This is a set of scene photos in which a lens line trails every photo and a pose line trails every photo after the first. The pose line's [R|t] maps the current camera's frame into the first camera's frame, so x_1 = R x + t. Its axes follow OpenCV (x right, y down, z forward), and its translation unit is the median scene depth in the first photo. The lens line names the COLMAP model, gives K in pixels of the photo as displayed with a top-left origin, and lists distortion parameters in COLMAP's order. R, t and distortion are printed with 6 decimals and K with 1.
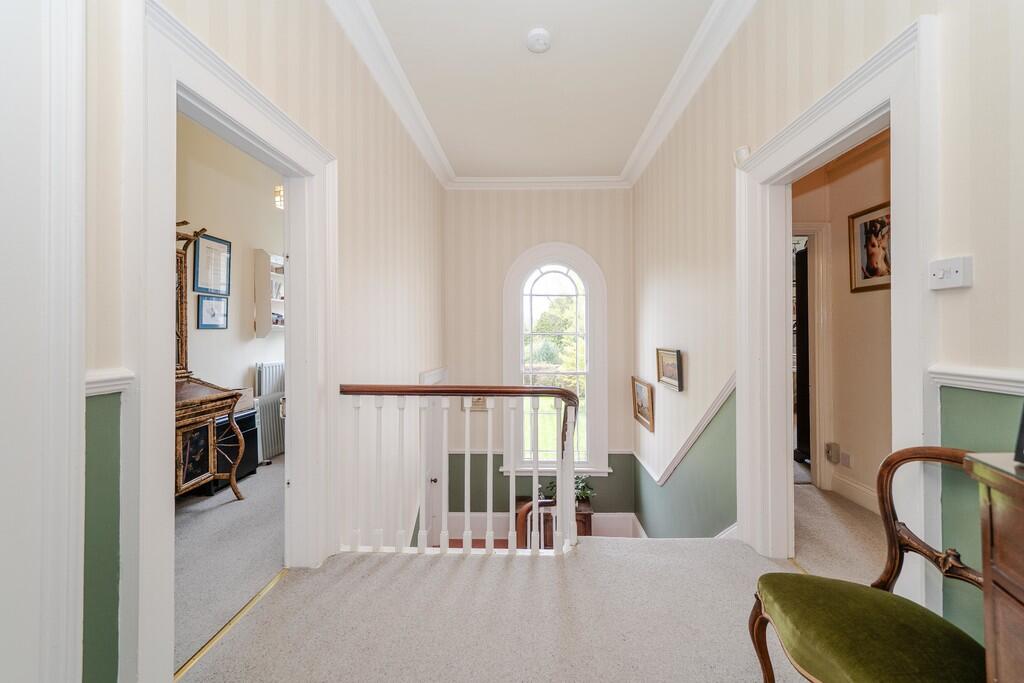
lens RADIAL K [[384.6, 0, 513.1], [0, 384.6, 332.6], [0, 0, 1]] dist [0.009543, 0.000094]
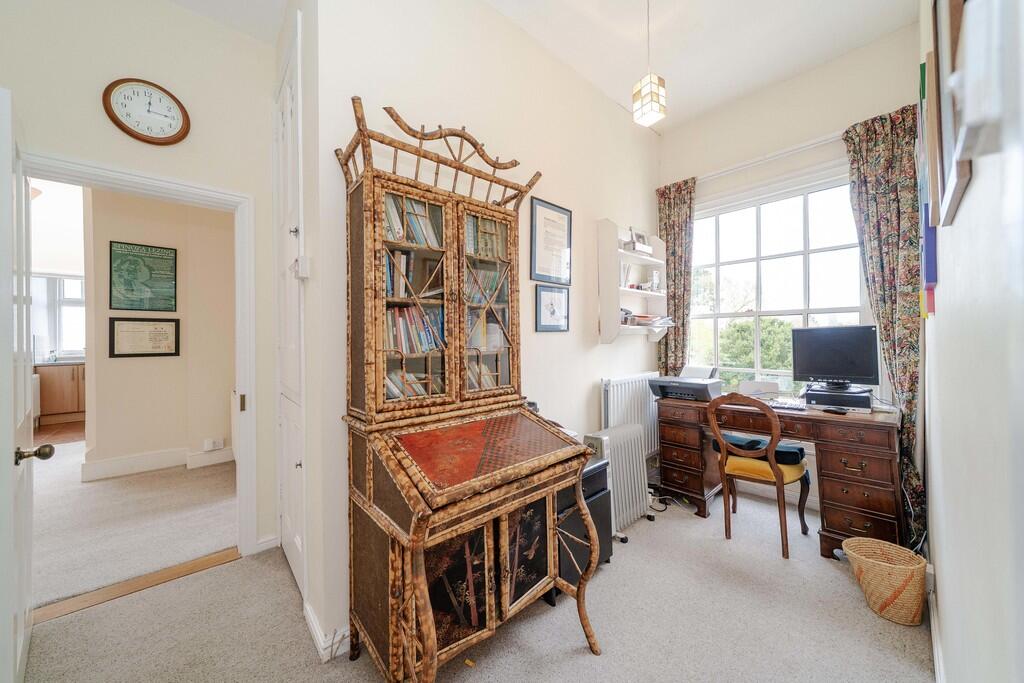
lens RADIAL K [[352.1, 0, 511.7], [0, 352.1, 338.9], [0, 0, 1]] dist [0.001070, 0.000025]
pose [[0.702809, -0.006467, -0.711350, -0.429491], [0.010913, 0.999939, 0.001691, 0.002187], [0.711295, -0.008951, 0.702836, 0.573034]]
